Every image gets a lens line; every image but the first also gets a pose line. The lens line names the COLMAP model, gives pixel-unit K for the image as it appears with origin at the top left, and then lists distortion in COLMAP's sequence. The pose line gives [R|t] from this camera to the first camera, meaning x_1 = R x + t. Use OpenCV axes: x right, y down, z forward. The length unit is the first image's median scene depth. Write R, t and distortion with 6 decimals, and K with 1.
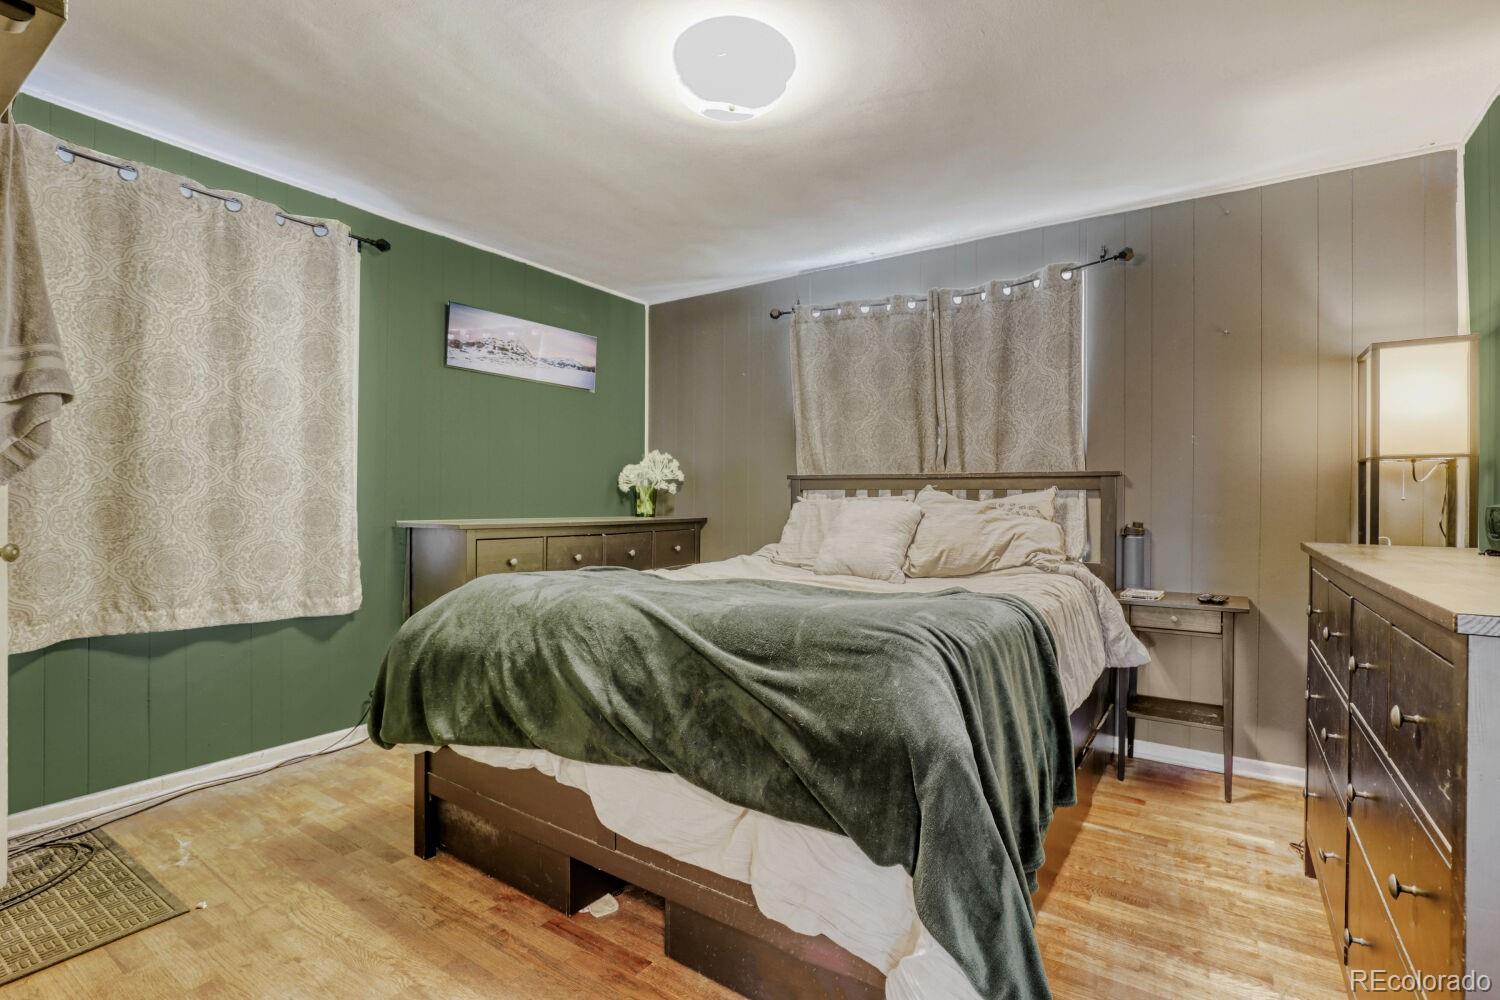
lens RADIAL K [[699.6, 0, 753.5], [0, 699.6, 504.2], [0, 0, 1]] dist [-0.019968, 0.000974]
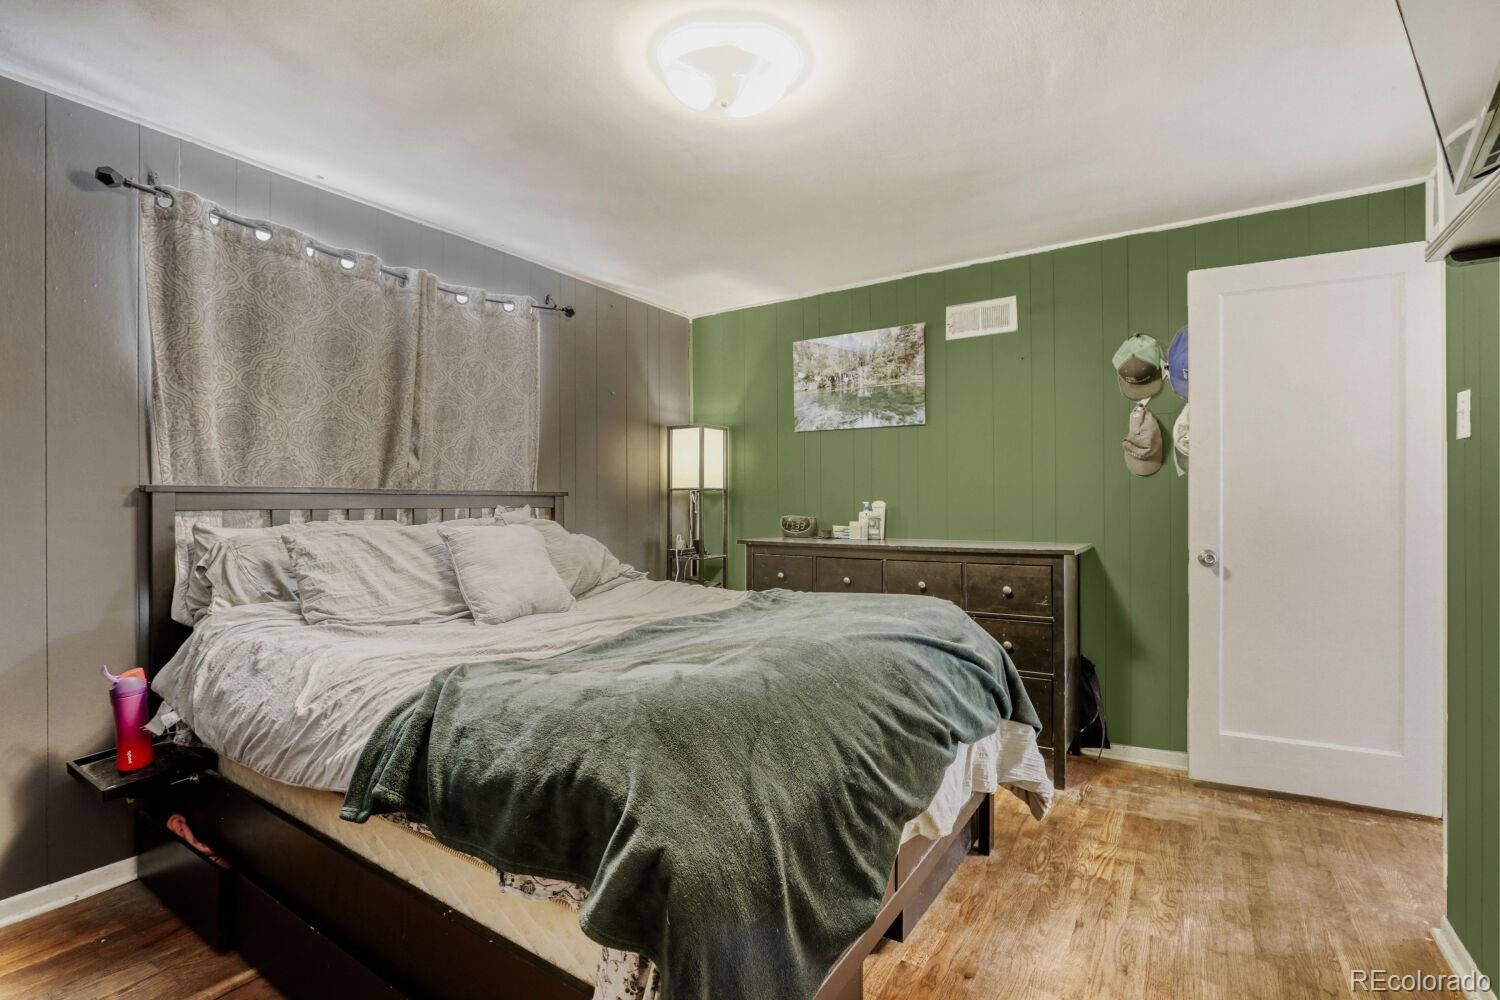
lens RADIAL K [[699.6, 0, 753.5], [0, 699.6, 504.2], [0, 0, 1]] dist [-0.019968, 0.000974]
pose [[-0.021410, -0.008351, 0.999736, -0.590482], [0.004915, 0.999952, 0.008458, -0.032707], [-0.999759, 0.005095, -0.021368, 0.622752]]
